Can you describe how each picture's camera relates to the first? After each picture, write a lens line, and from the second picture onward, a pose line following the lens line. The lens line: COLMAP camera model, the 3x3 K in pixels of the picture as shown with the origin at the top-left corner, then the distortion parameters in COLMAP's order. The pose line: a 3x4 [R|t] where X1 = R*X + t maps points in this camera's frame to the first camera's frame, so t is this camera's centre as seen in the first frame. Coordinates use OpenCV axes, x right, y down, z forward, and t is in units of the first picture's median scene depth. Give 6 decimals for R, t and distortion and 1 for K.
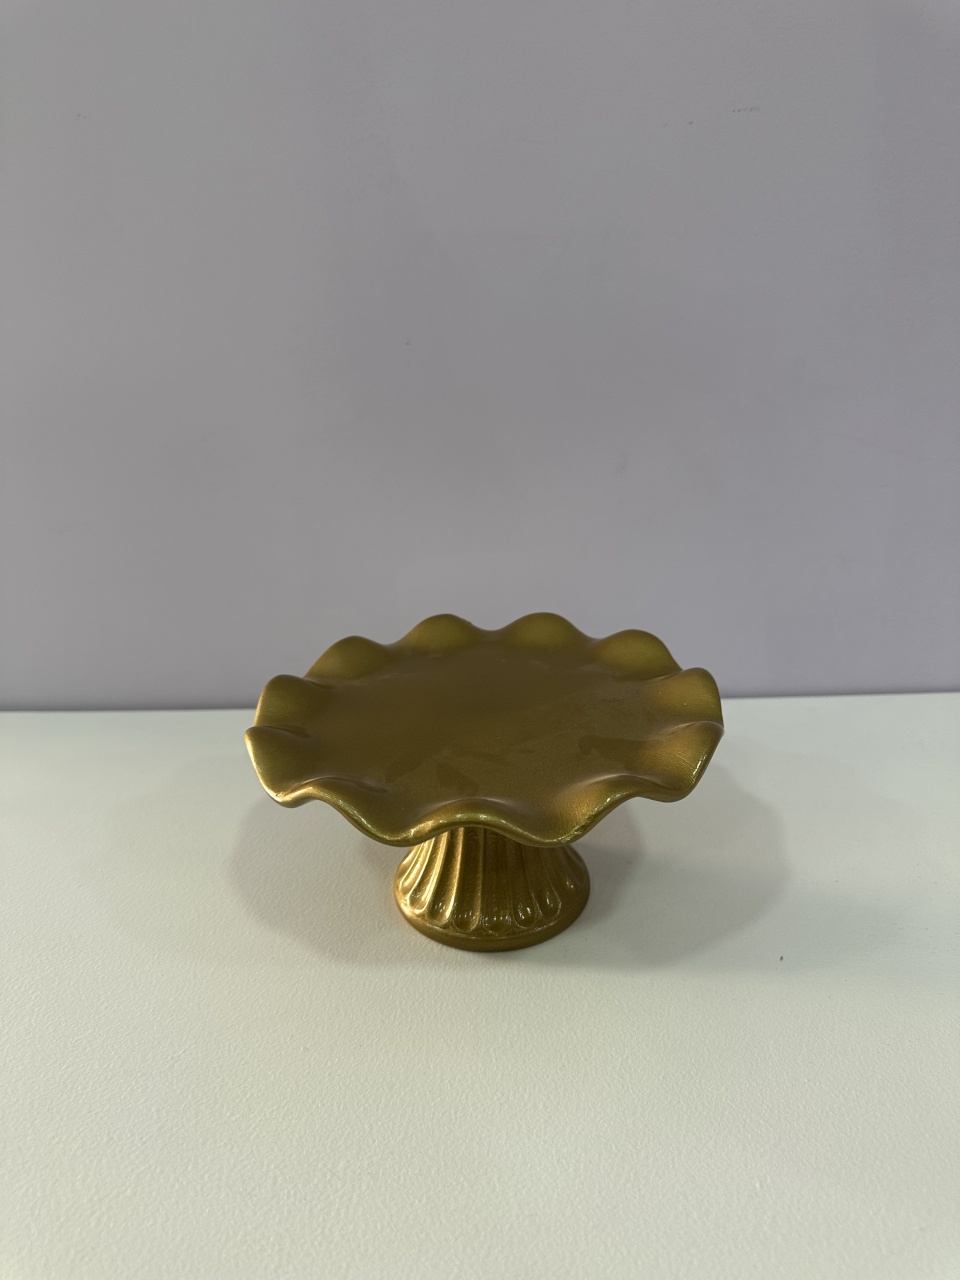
lens RADIAL K [[892.7, 0, 482.4], [0, 892.7, 655.2], [0, 0, 1]] dist [-0.033826, 0.003133]
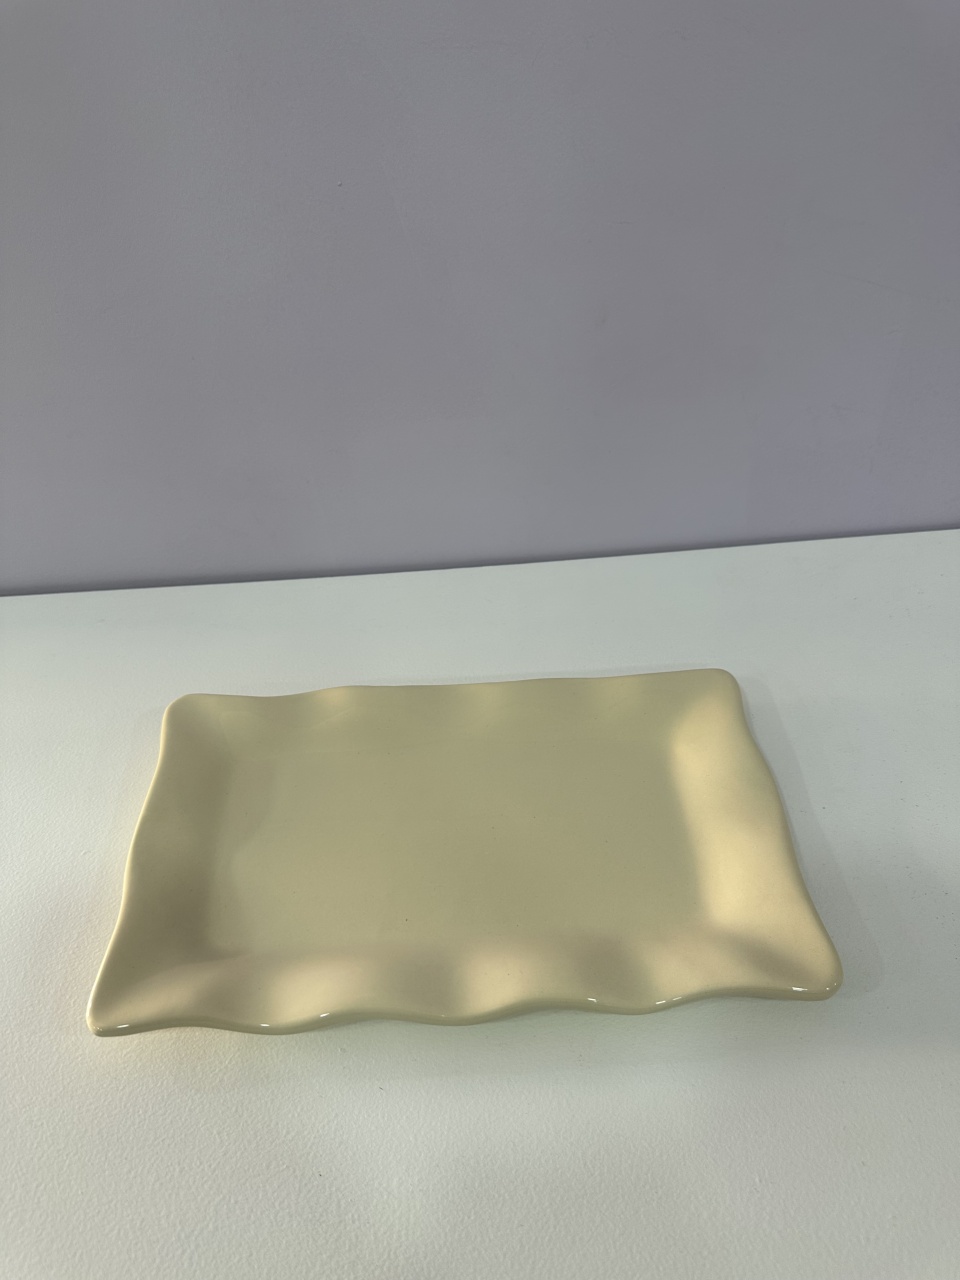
lens RADIAL K [[892.7, 0, 469.1], [0, 892.7, 587.6], [0, 0, 1]] dist [-0.033826, 0.003133]
pose [[0.997211, -0.058889, 0.045844, -0.065621], [0.039019, 0.935046, 0.352372, -0.488120], [-0.063617, -0.349600, 0.934737, 0.187865]]
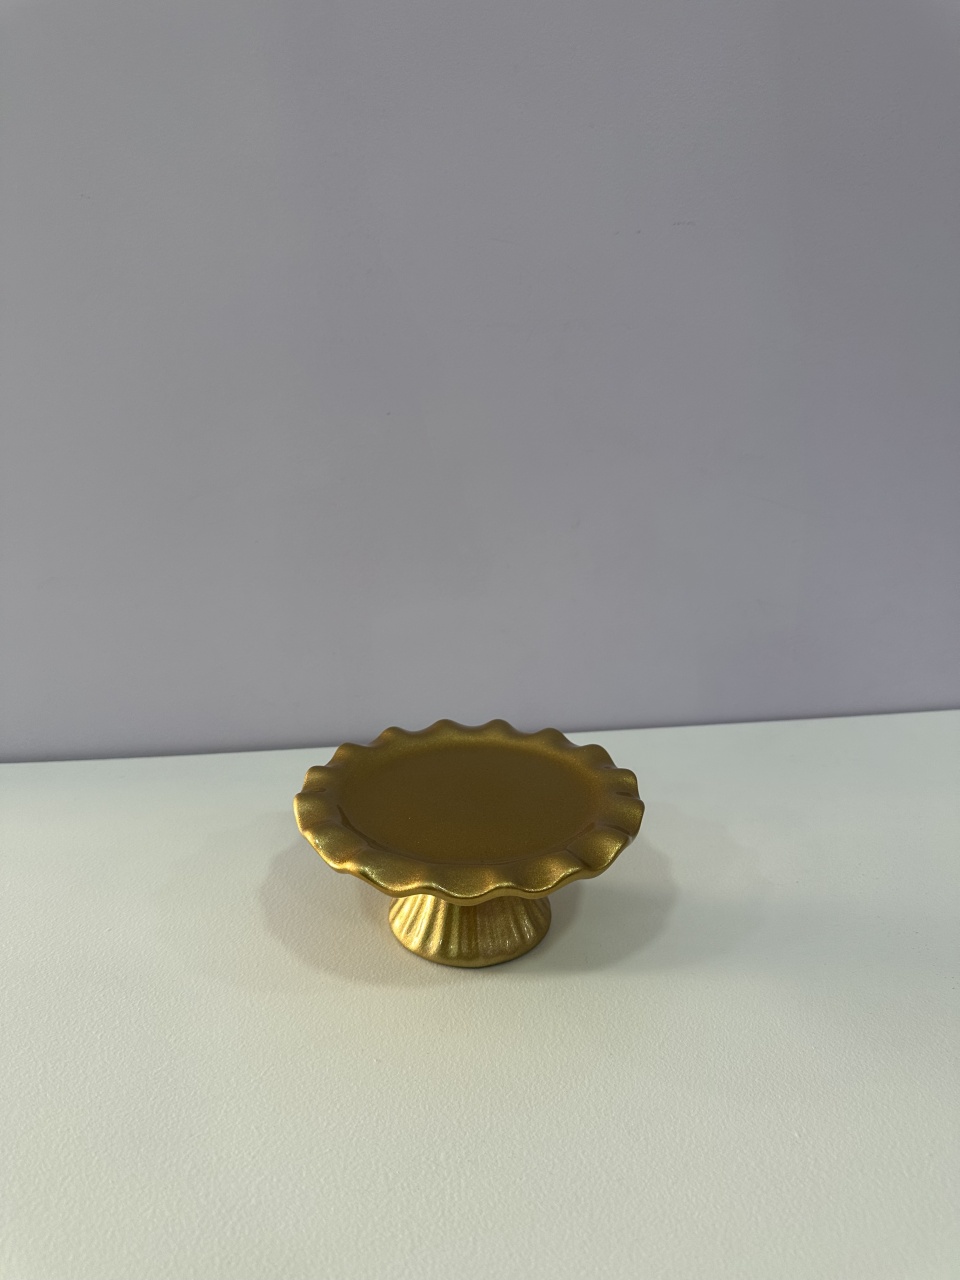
lens RADIAL K [[892.7, 0, 461.7], [0, 892.7, 637.2], [0, 0, 1]] dist [-0.033826, 0.003133]
pose [[0.989105, -0.017427, 0.146174, -0.263738], [0.026042, 0.998021, -0.057228, -0.013730], [-0.144888, 0.060411, 0.987602, -0.136477]]
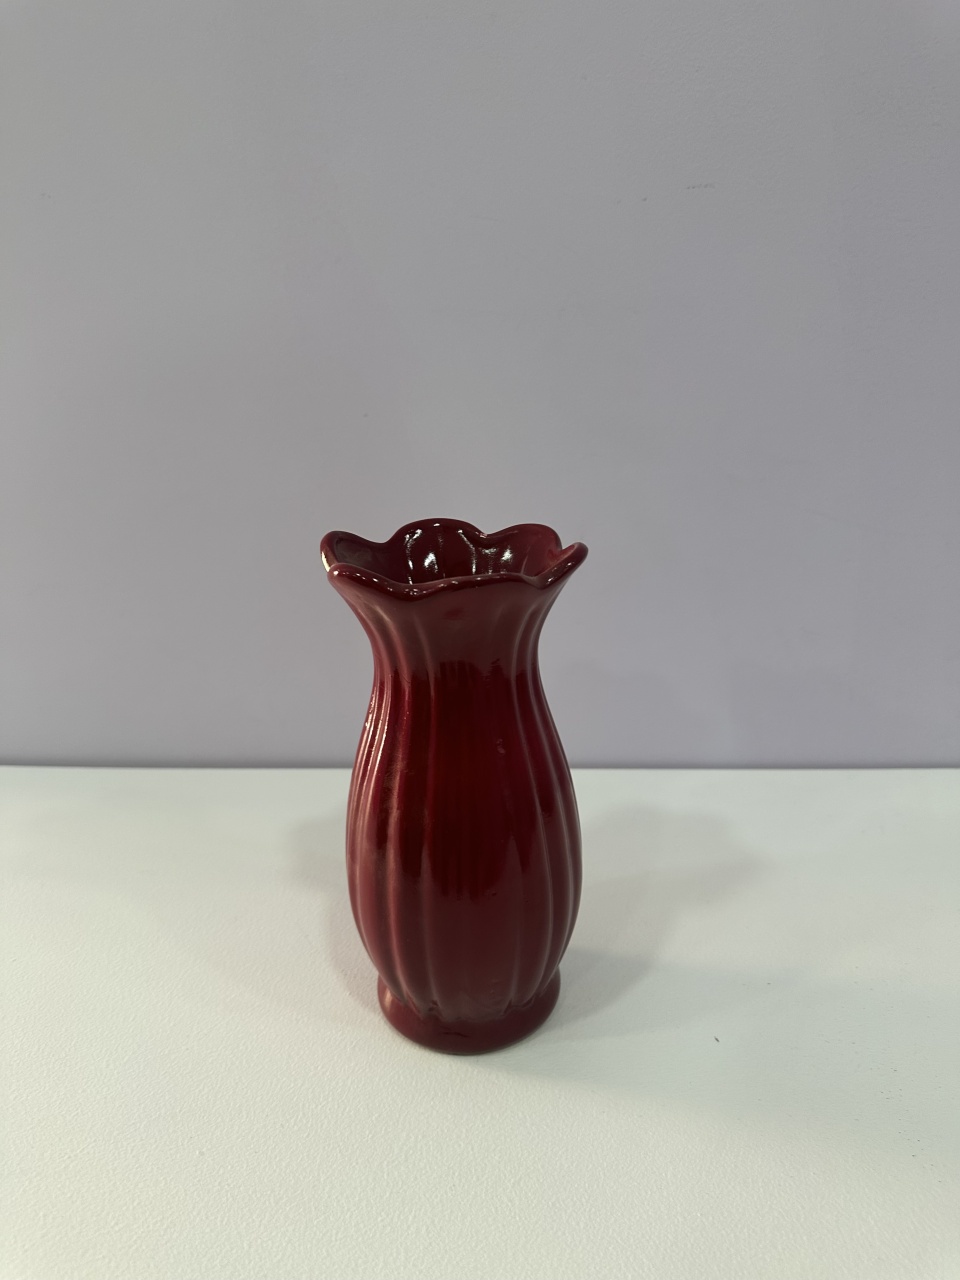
lens RADIAL K [[892.7, 0, 485.6], [0, 892.7, 646.0], [0, 0, 1]] dist [-0.033826, 0.003133]
pose [[0.999068, 0.016713, -0.039803, 0.159575], [-0.017547, 0.999632, -0.020697, -0.118329], [0.039443, 0.021376, 0.998993, 0.011404]]
